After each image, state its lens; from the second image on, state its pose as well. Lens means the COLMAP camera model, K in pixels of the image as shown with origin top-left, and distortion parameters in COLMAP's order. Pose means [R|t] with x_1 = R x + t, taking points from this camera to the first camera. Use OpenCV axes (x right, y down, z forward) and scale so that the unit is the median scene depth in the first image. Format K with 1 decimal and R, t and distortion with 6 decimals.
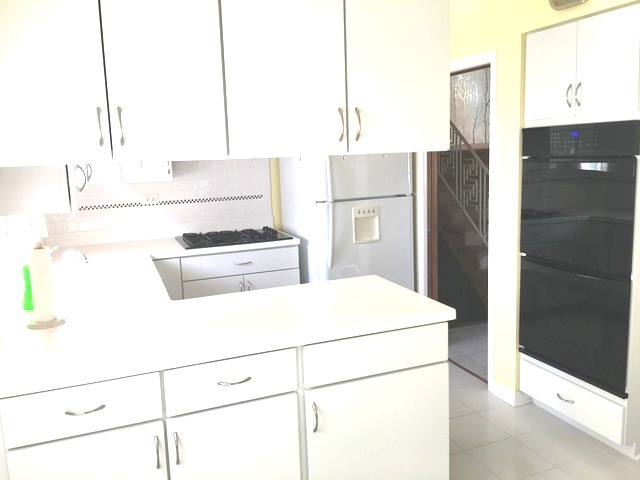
lens RADIAL K [[537.6, 0, 320.0], [0, 537.6, 240.0], [0, 0, 1]] dist [0.082986, -0.121655]
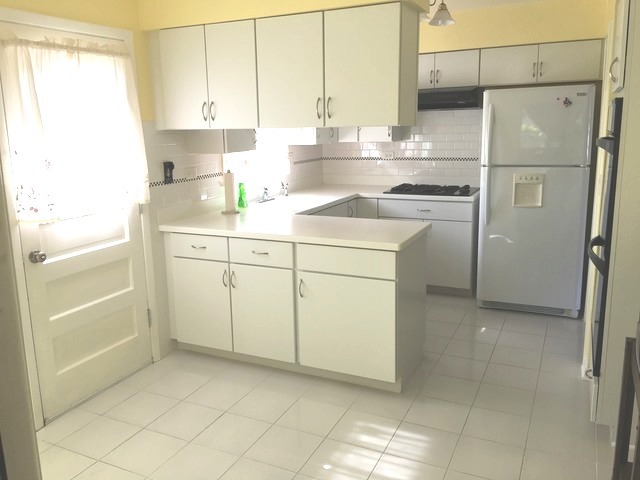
lens RADIAL K [[537.6, 0, 320.0], [0, 537.6, 240.0], [0, 0, 1]] dist [0.082986, -0.121655]
pose [[0.680201, 0.174809, -0.711877, 0.598468], [-0.123816, 0.984594, 0.123470, -0.013788], [0.722493, 0.004157, 0.691366, -0.049392]]
